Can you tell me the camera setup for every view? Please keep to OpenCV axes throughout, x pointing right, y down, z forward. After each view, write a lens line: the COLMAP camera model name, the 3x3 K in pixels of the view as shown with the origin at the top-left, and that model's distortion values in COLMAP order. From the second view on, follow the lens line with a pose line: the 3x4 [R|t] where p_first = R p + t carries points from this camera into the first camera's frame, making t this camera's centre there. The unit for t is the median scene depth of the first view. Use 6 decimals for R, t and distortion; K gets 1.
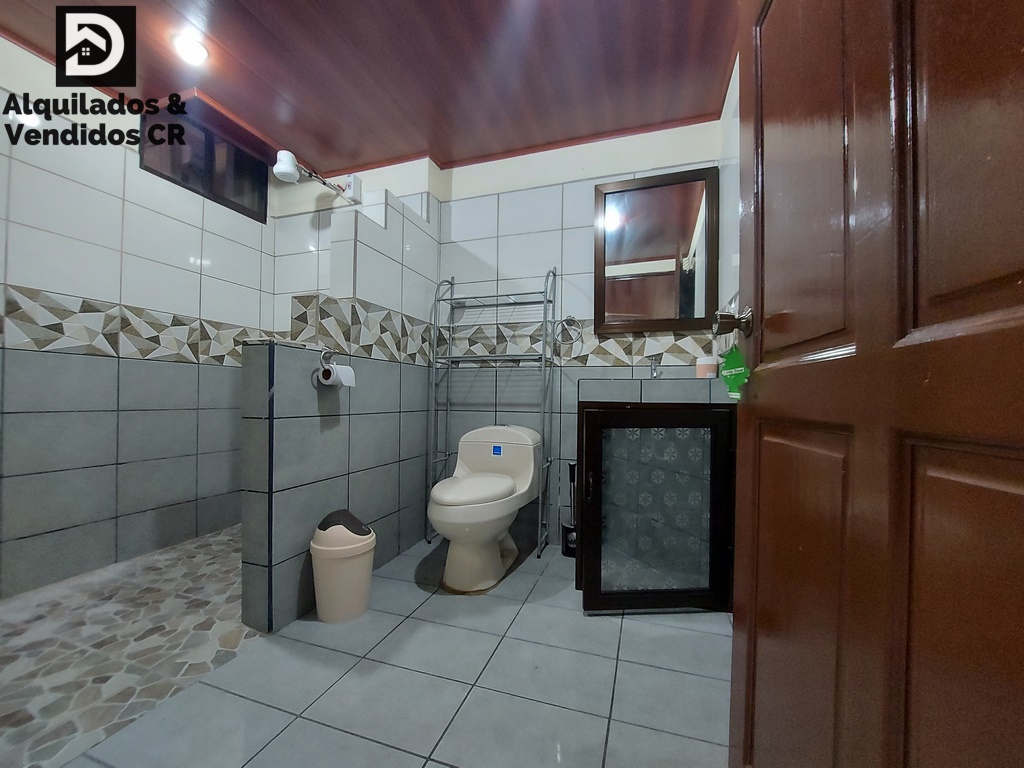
lens RADIAL K [[413.4, 0, 512.6], [0, 413.4, 389.2], [0, 0, 1]] dist [-0.018019, 0.002281]
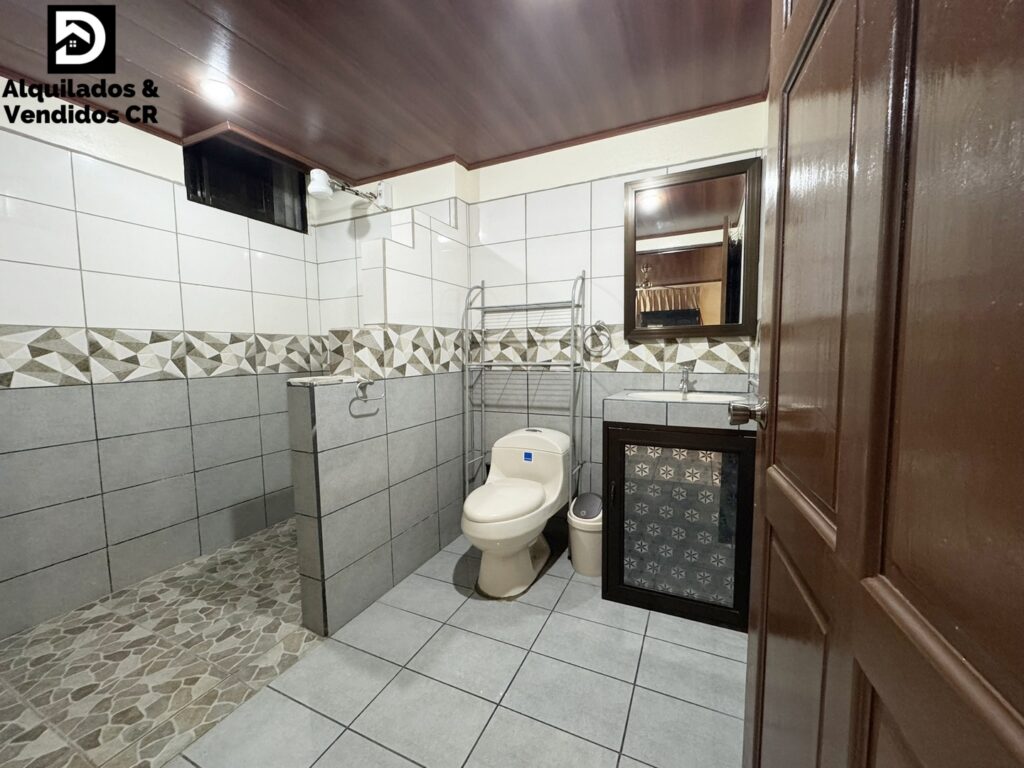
lens RADIAL K [[409.2, 0, 511.9], [0, 409.2, 379.5], [0, 0, 1]] dist [-0.001254, 0.000616]
pose [[0.992803, -0.016235, -0.118653, 0.048952], [0.026410, 0.996057, 0.084691, -0.139031], [0.116810, -0.087215, 0.989317, -0.008398]]
